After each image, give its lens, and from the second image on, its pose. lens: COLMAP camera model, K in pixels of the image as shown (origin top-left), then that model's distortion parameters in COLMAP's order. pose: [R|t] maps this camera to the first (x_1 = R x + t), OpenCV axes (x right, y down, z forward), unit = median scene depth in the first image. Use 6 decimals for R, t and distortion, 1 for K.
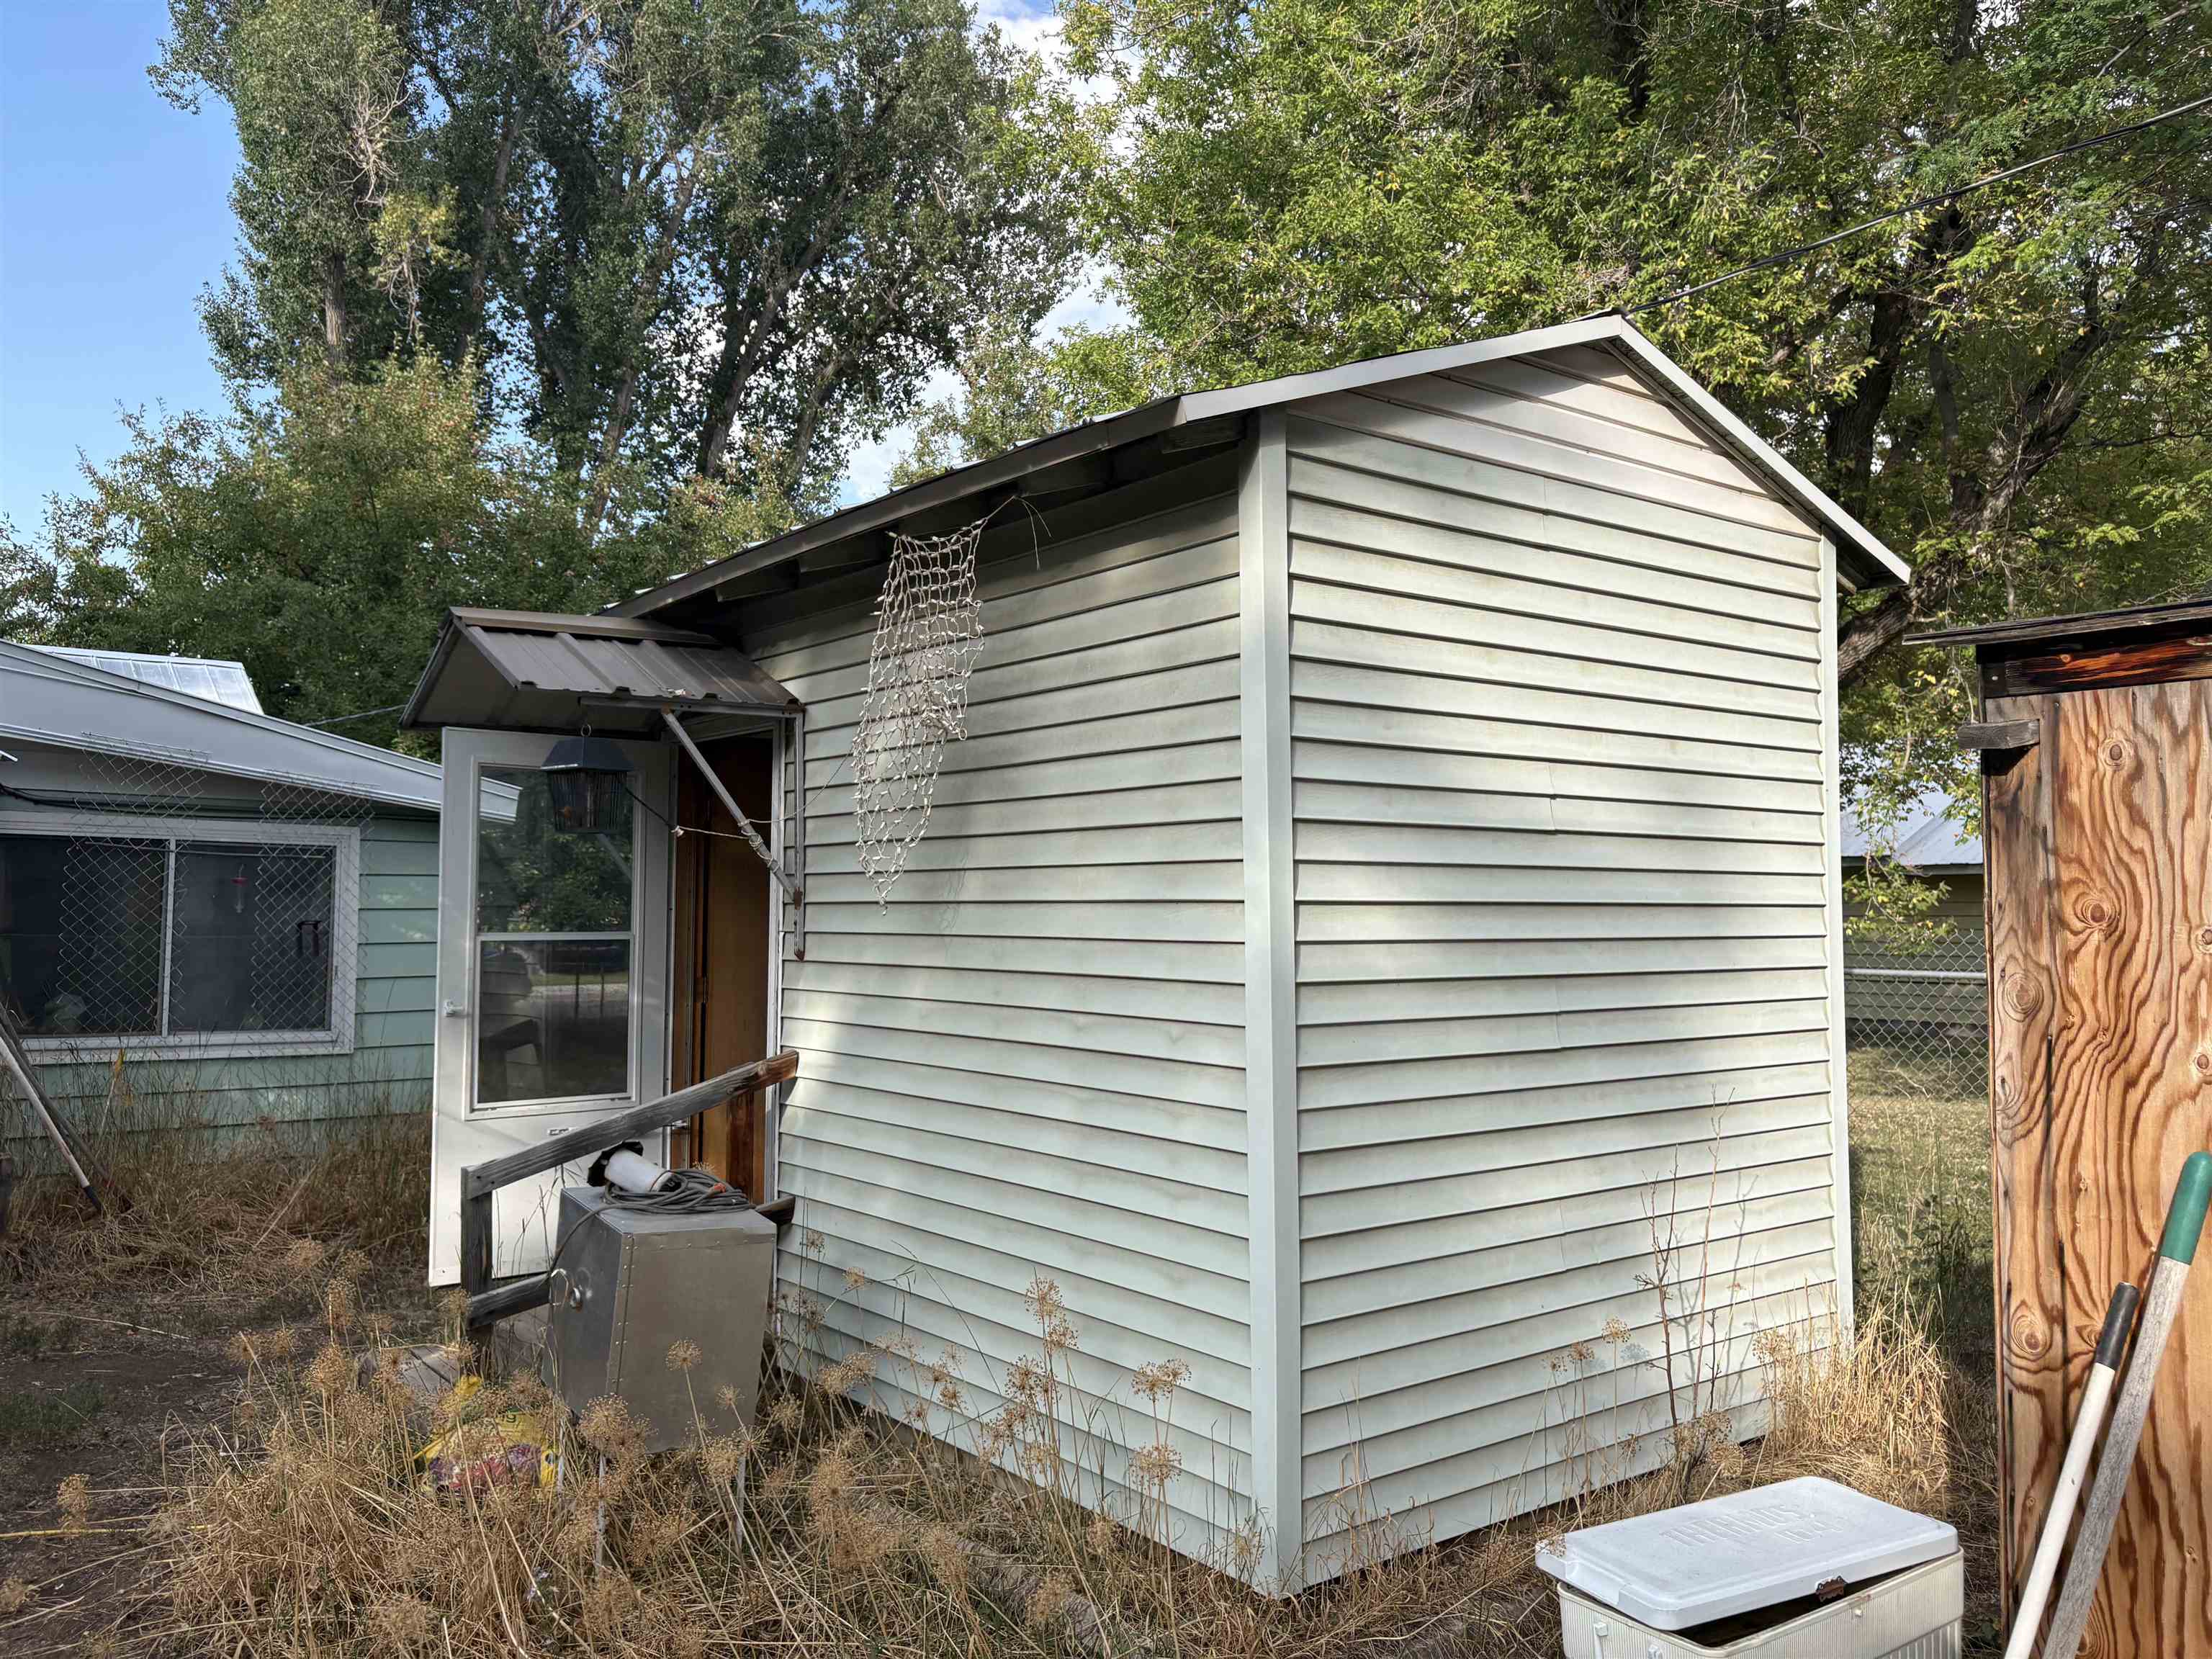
lens RADIAL K [[1678.0, 0, 1108.4], [0, 1678.0, 779.0], [0, 0, 1]] dist [0.034002, 0.000326]
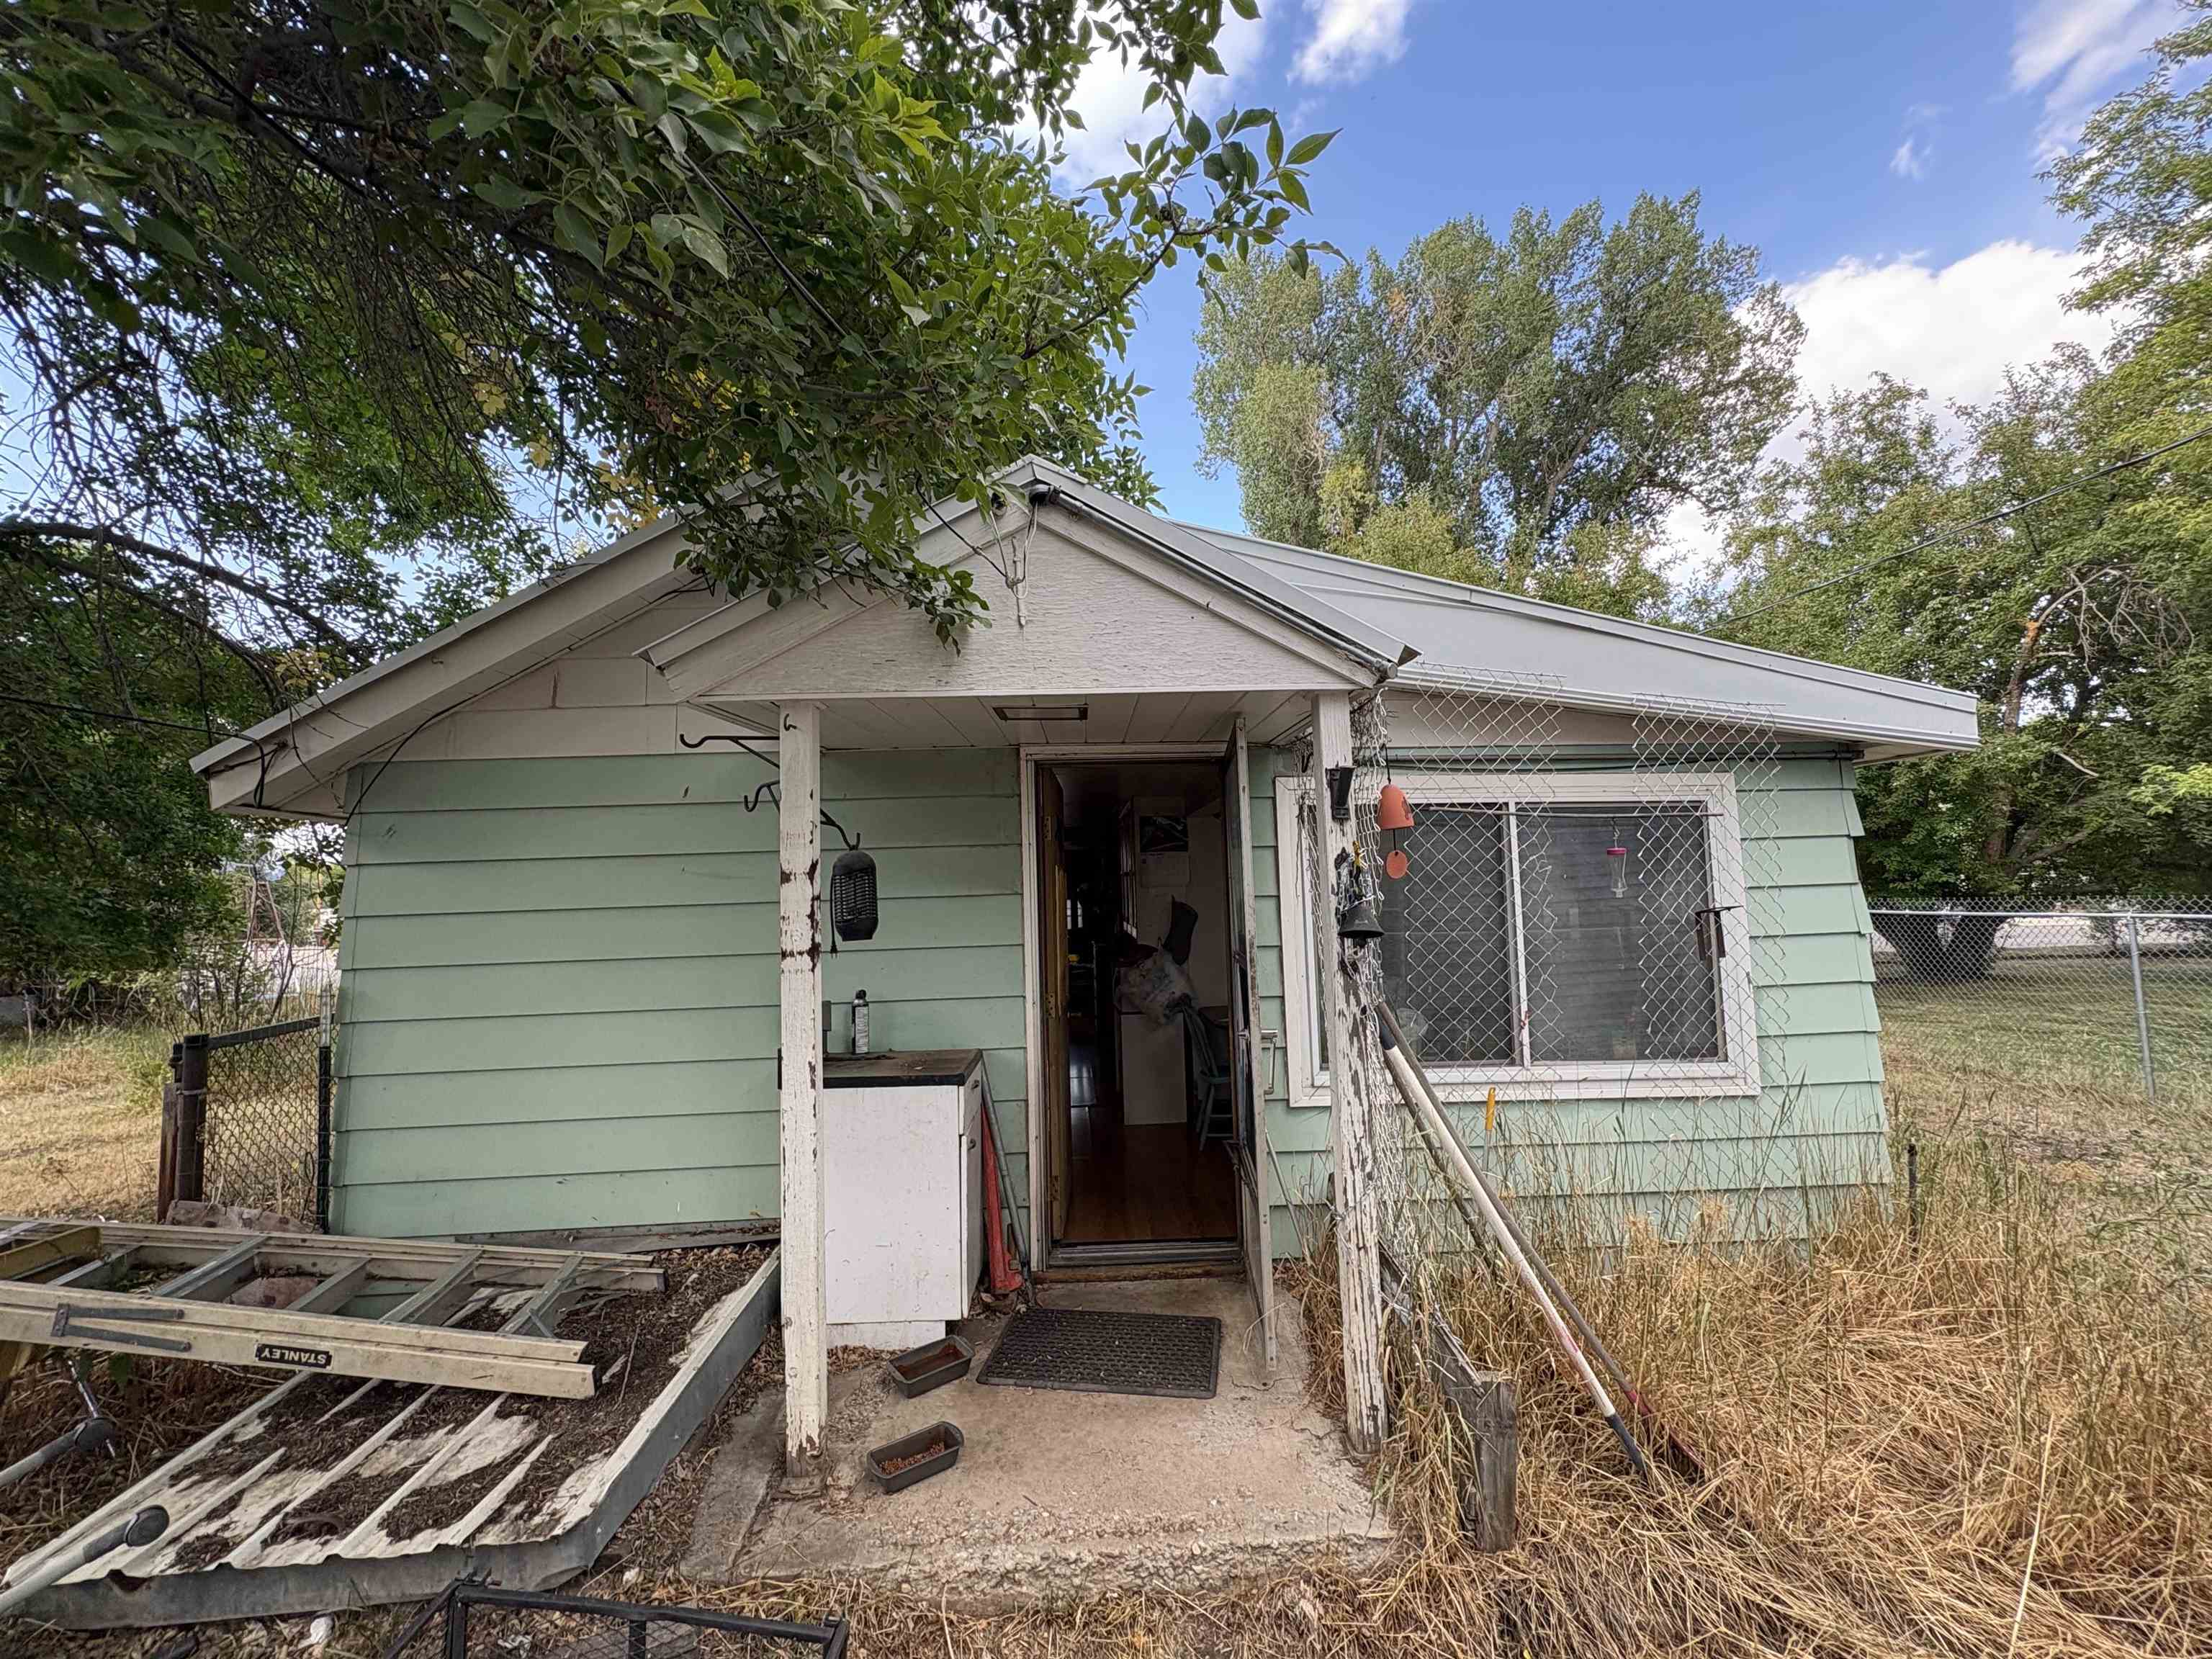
lens RADIAL K [[881.0, 0, 1104.0], [0, 881.0, 820.5], [0, 0, 1]] dist [-0.000192, 0.000249]
pose [[0.807189, -0.068912, -0.586257, -0.443812], [0.071446, 0.997266, -0.018854, 0.036663], [0.585954, -0.026667, 0.809905, 0.549829]]
